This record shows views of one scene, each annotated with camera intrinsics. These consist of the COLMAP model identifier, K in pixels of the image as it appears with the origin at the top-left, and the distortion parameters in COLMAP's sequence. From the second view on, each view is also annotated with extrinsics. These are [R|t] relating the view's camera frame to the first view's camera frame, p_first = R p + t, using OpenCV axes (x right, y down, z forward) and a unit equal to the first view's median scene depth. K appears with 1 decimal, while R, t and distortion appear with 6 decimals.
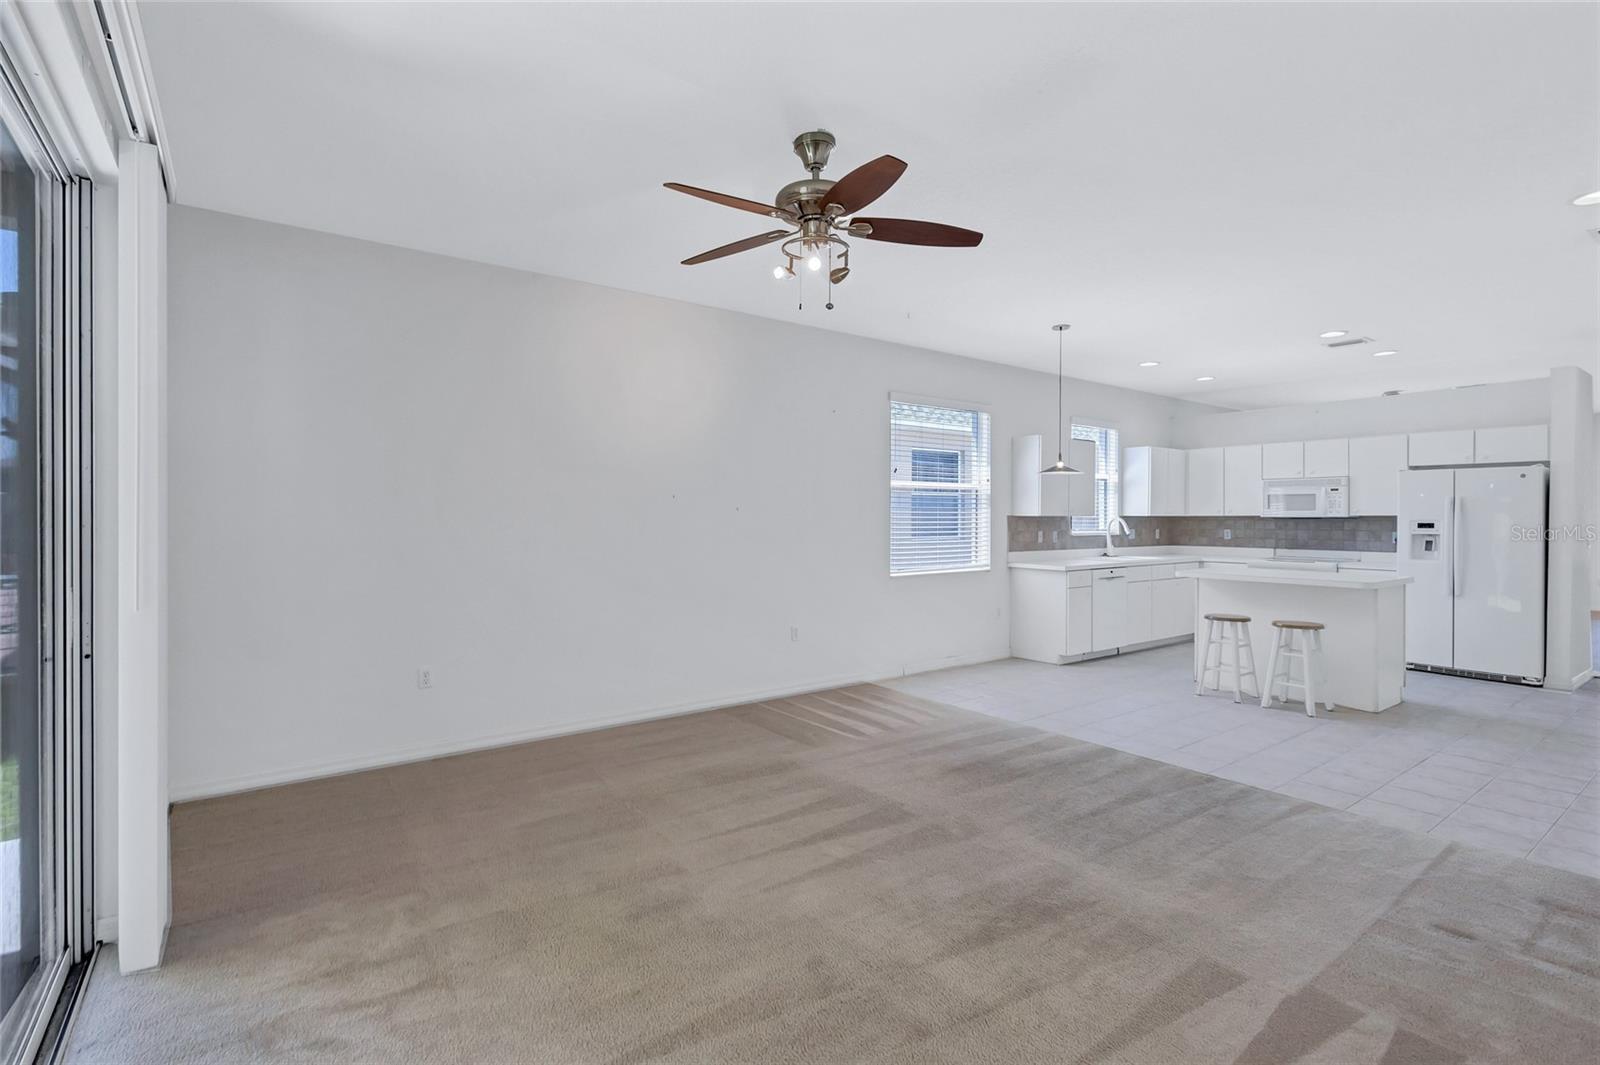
lens RADIAL K [[735.9, 0, 791.4], [0, 735.9, 528.2], [0, 0, 1]] dist [0.016242, -0.005931]
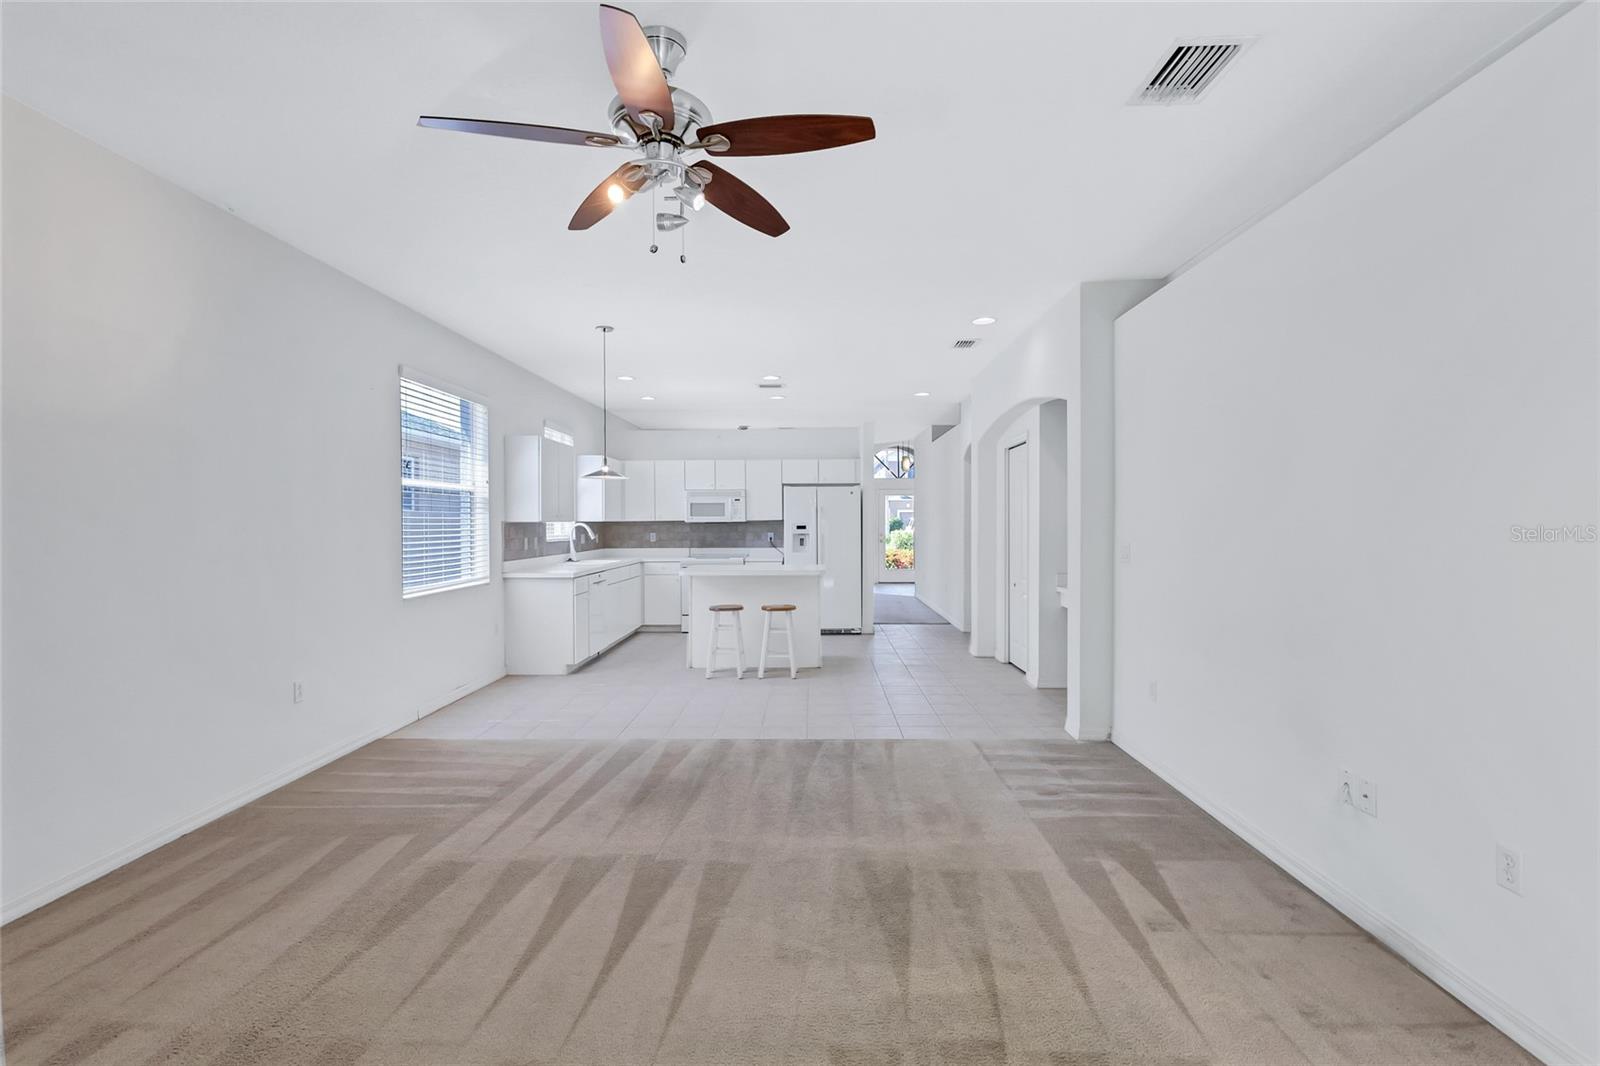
lens RADIAL K [[735.9, 0, 791.4], [0, 735.9, 528.7], [0, 0, 1]] dist [0.016242, -0.005931]
pose [[0.615299, -0.011461, 0.788211, -0.206146], [0.018236, 0.999834, 0.000303, -0.001688], [-0.788083, 0.014188, 0.615405, 0.164605]]
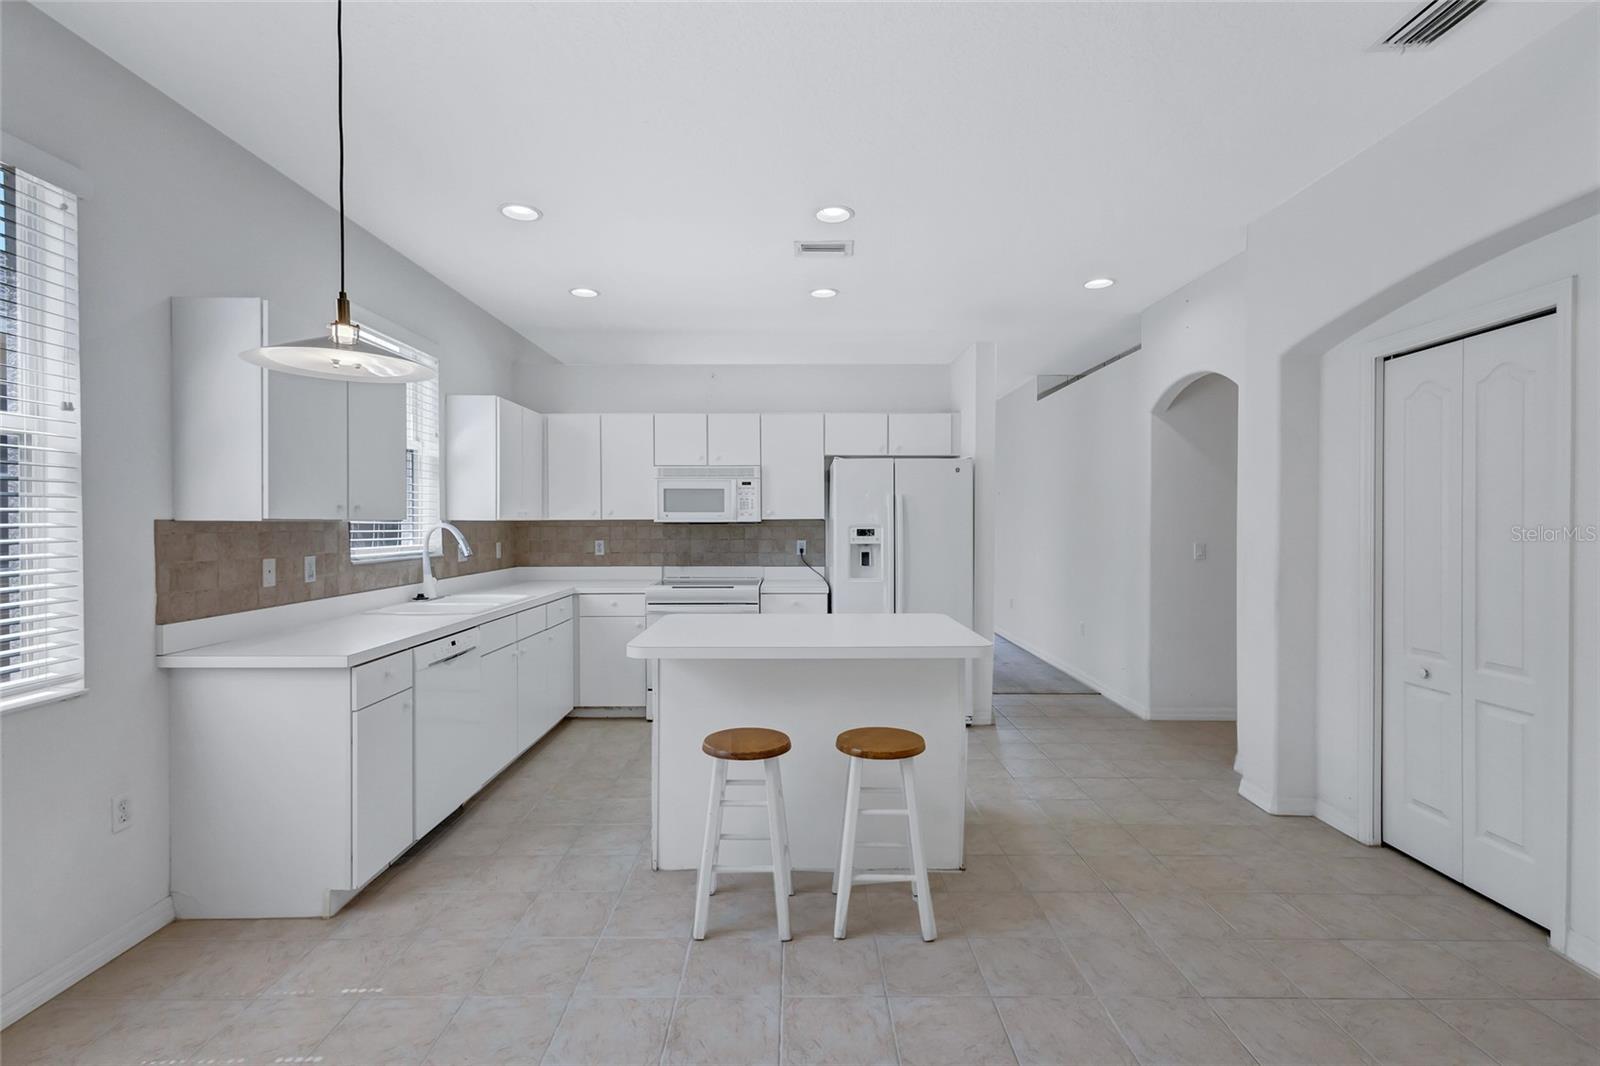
lens RADIAL K [[735.9, 0, 791.4], [0, 735.9, 528.7], [0, 0, 1]] dist [0.016242, -0.005931]
pose [[0.594699, -0.010020, 0.803886, 0.194325], [0.014869, 0.999888, 0.001463, -0.008869], [-0.803811, 0.011083, 0.594782, 0.565468]]
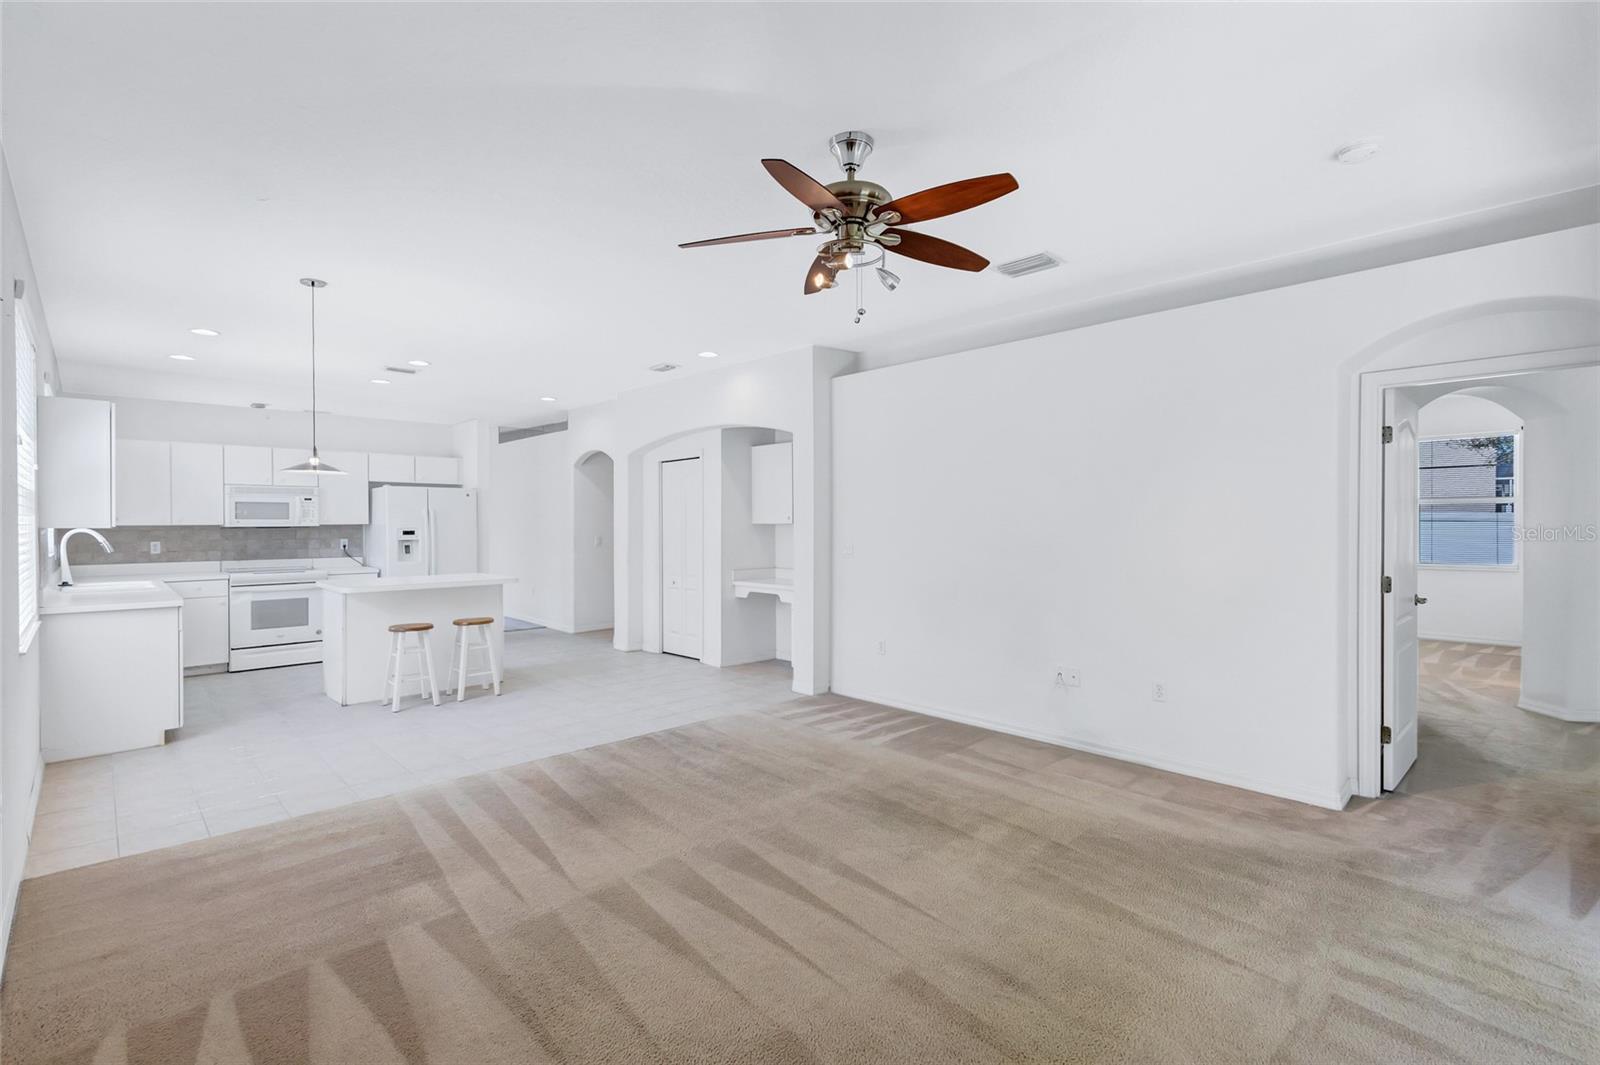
lens RADIAL K [[735.9, 0, 791.4], [0, 735.9, 528.2], [0, 0, 1]] dist [0.016242, -0.005931]
pose [[-0.121521, -0.009806, 0.992540, -0.373406], [0.017074, 0.999783, 0.011968, -0.013402], [-0.992442, 0.018401, -0.121328, 0.485106]]
